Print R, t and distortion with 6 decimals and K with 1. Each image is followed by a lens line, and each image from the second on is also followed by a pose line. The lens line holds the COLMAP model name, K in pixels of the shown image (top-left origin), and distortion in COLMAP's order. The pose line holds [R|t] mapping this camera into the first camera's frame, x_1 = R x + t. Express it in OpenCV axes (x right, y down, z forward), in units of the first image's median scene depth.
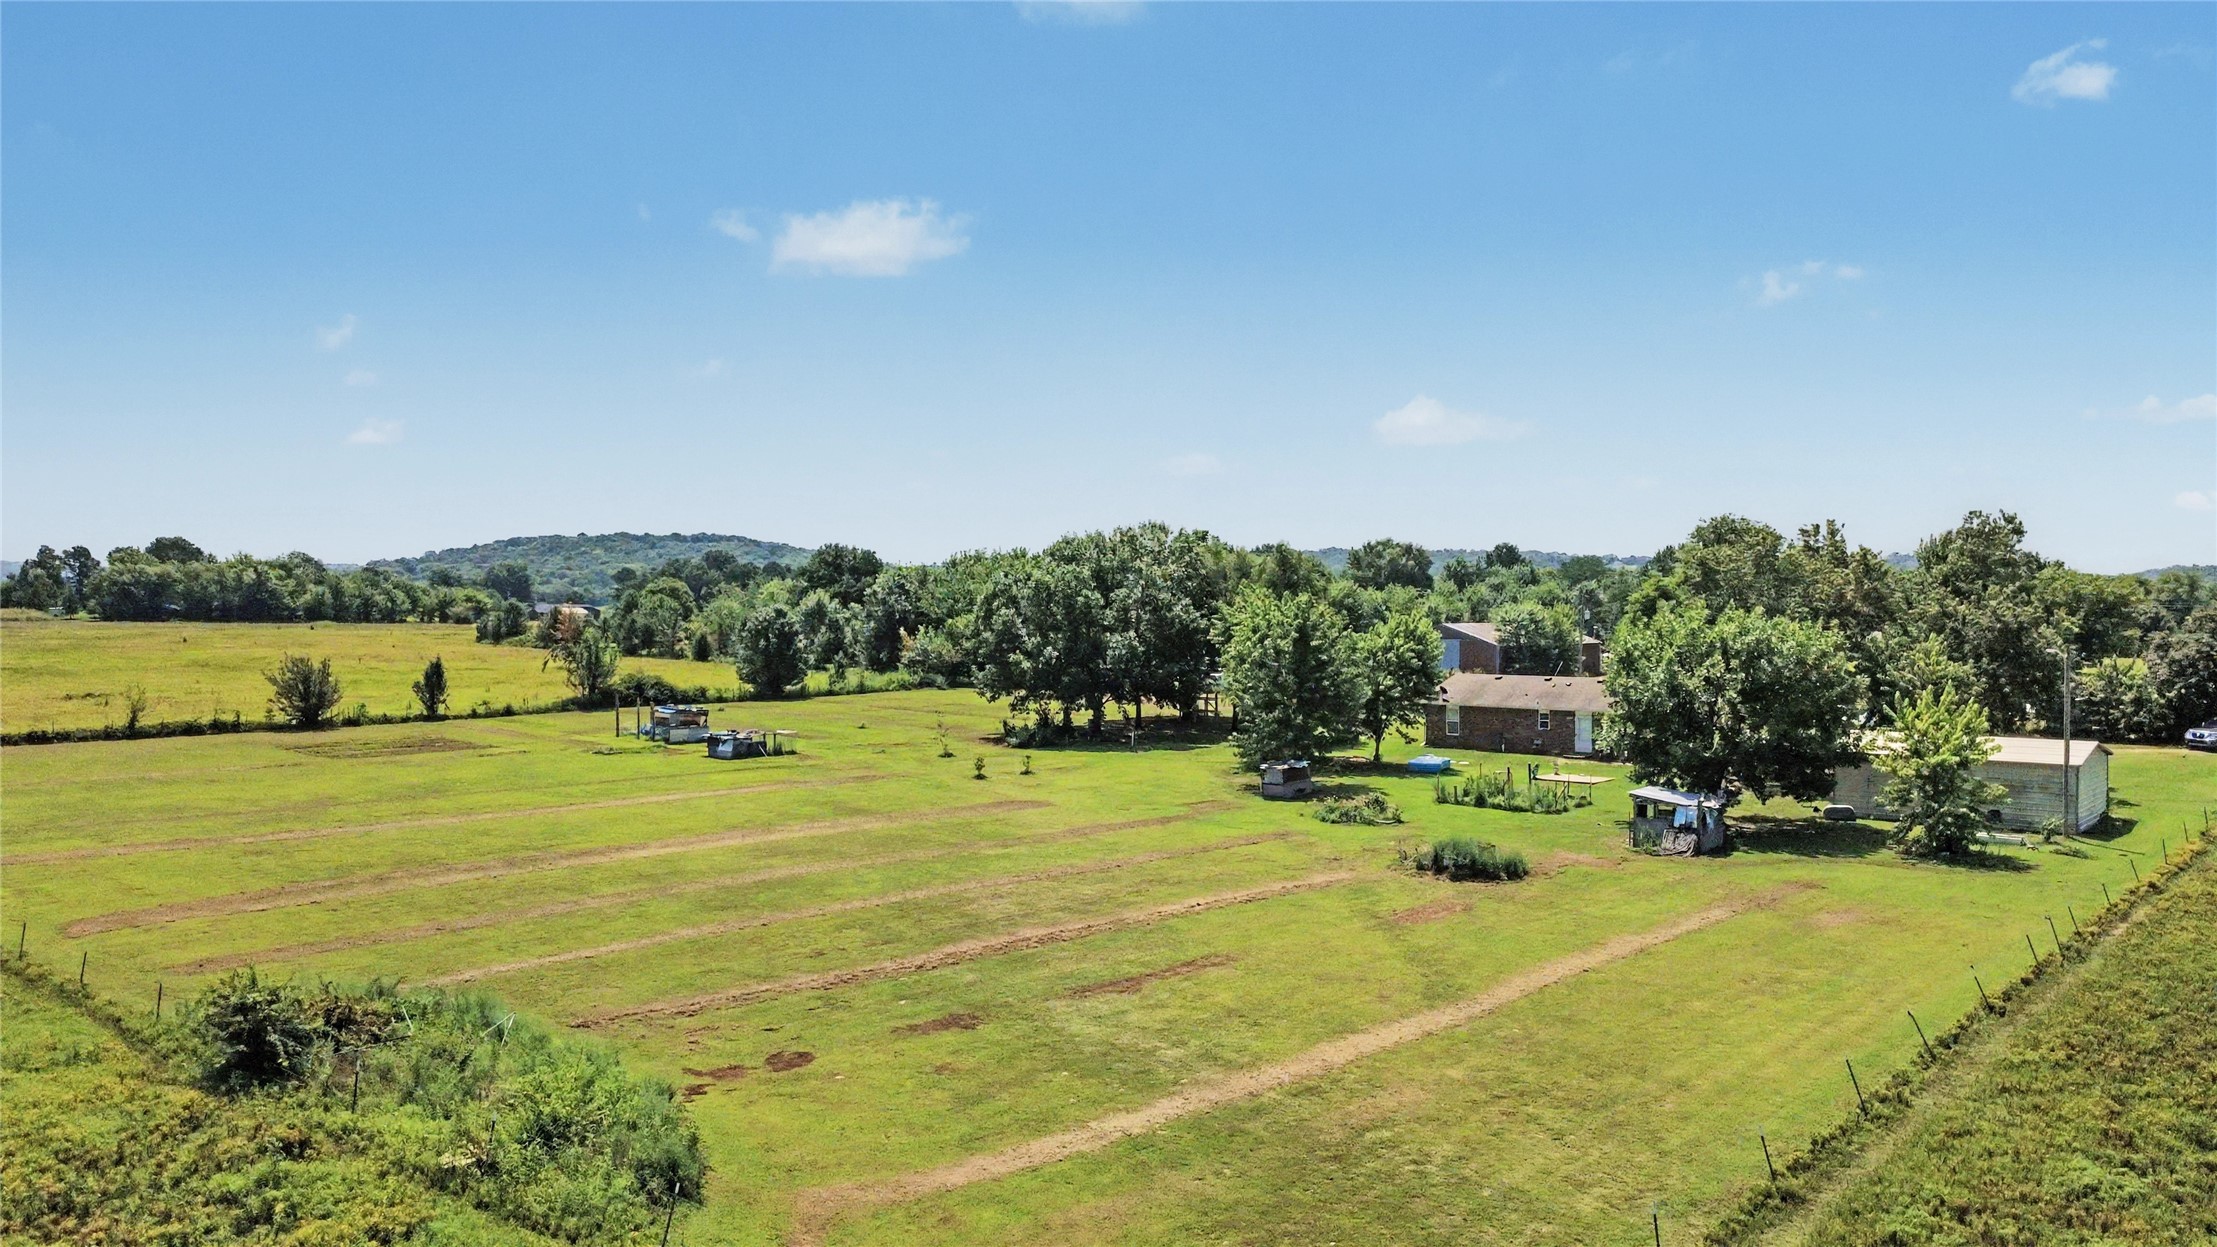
lens RADIAL K [[1608.4, 0, 1104.9], [0, 1608.4, 619.3], [0, 0, 1]] dist [-0.001239, -0.008822]
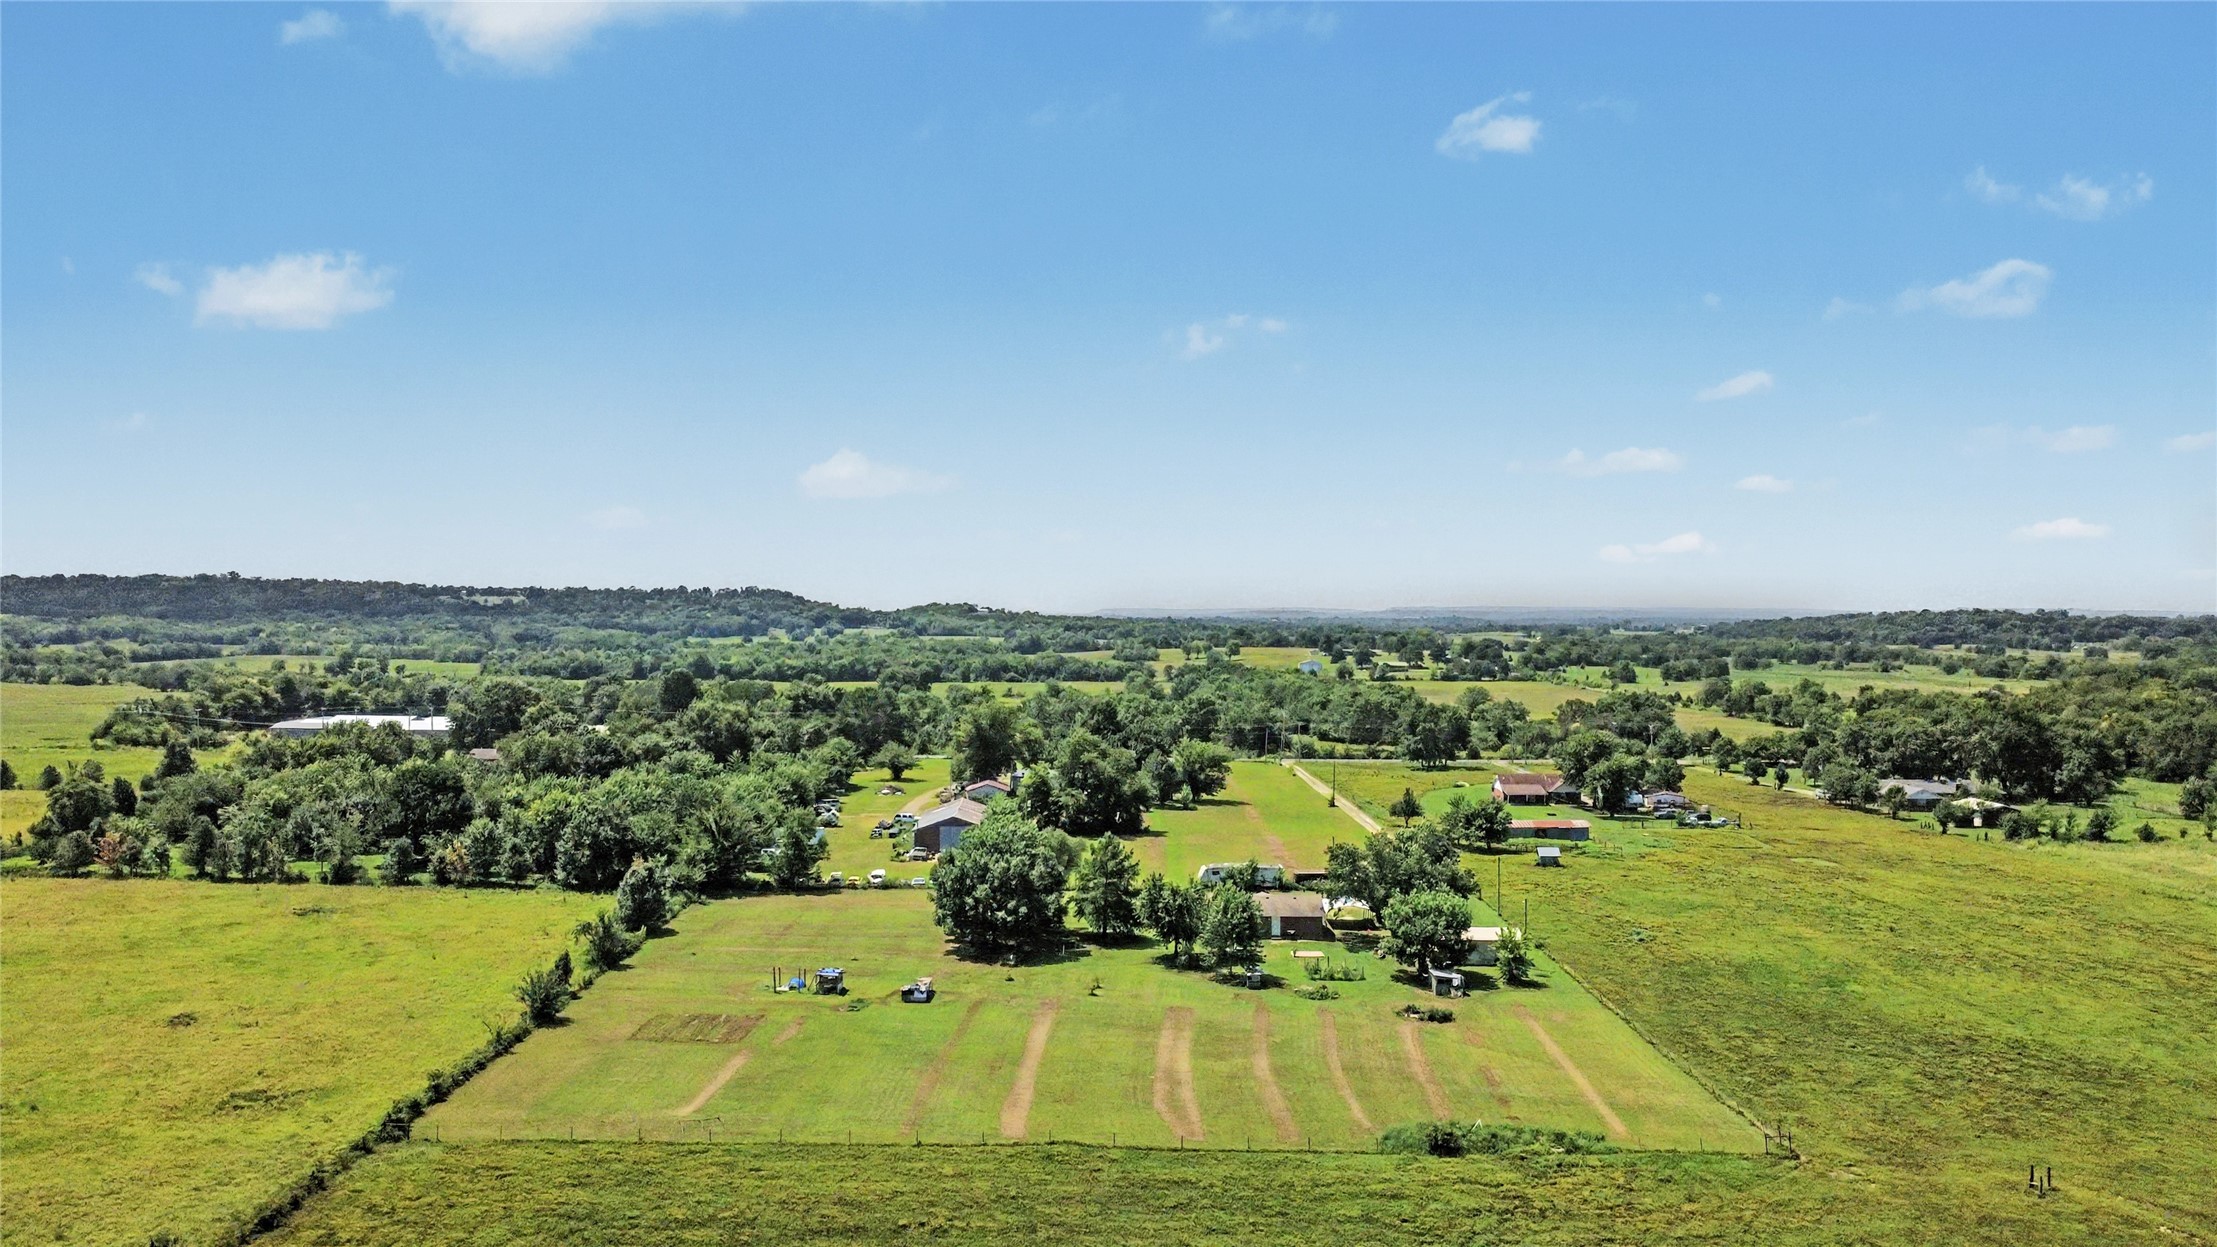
lens RADIAL K [[1608.4, 0, 1103.7], [0, 1608.4, 633.6], [0, 0, 1]] dist [-0.001239, -0.008822]
pose [[0.742538, -0.007543, 0.669761, -1.121755], [0.003087, 0.999965, 0.007839, -0.289480], [-0.669796, -0.003753, 0.742535, -0.366332]]
